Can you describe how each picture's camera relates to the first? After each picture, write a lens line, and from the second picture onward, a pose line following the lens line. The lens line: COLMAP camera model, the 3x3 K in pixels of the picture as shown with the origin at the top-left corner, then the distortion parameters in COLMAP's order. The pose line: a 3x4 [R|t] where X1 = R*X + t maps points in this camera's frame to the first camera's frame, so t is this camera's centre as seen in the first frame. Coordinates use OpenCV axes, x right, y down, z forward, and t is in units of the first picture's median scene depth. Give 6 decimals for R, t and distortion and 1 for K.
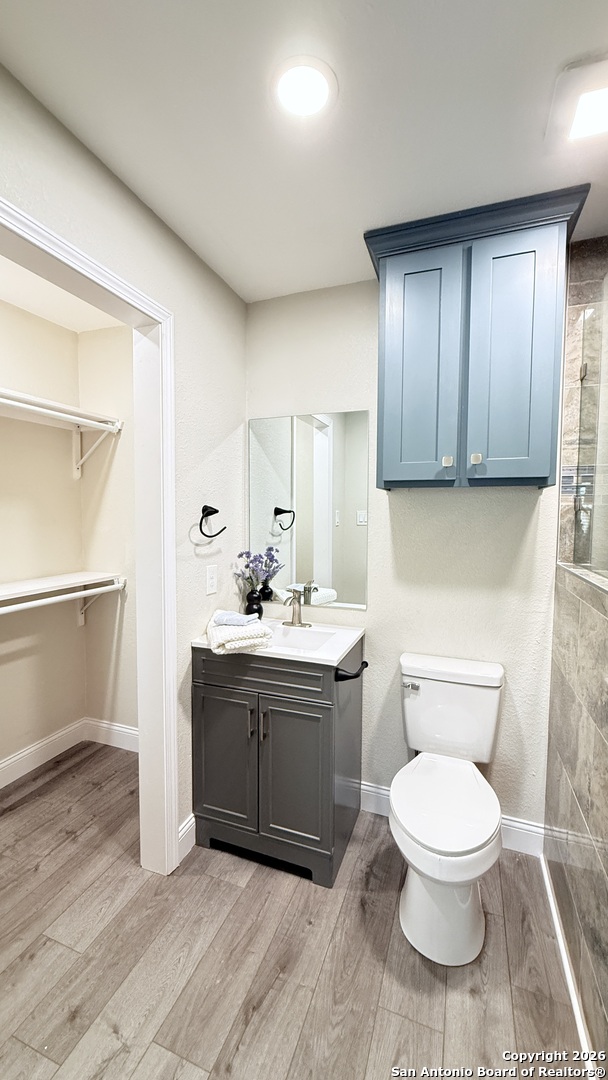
lens RADIAL K [[428.9, 0, 302.0], [0, 428.9, 540.5], [0, 0, 1]] dist [0.000146, -0.000389]
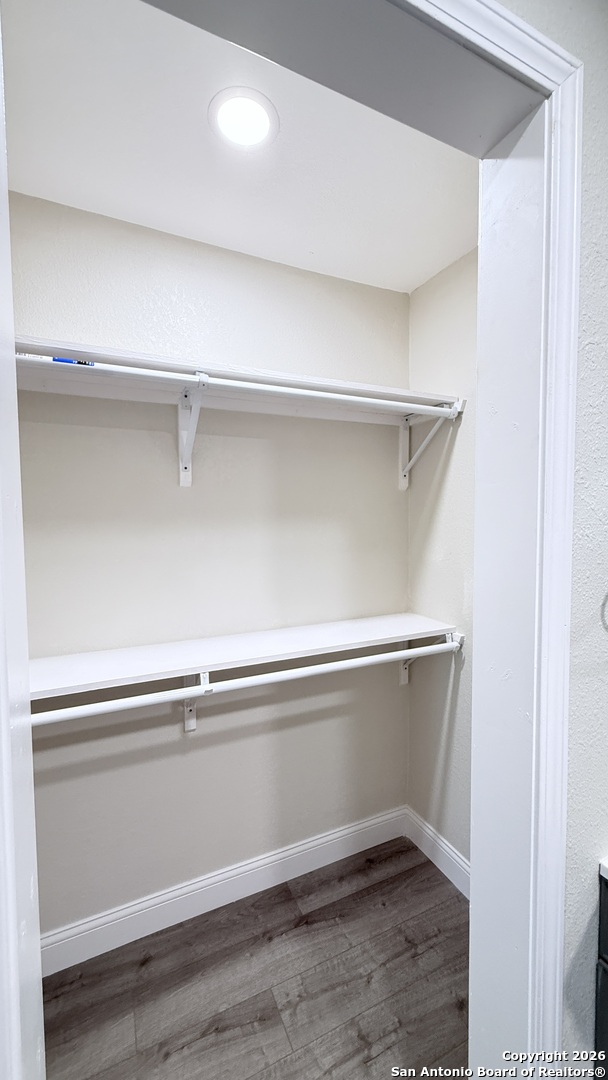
lens RADIAL K [[428.9, 0, 310.8], [0, 428.9, 531.4], [0, 0, 1]] dist [0.000146, -0.000389]
pose [[0.727781, 0.013388, -0.685679, -0.131955], [-0.034421, 0.999262, -0.017024, -0.053586], [0.684945, 0.035991, 0.727705, 0.356324]]
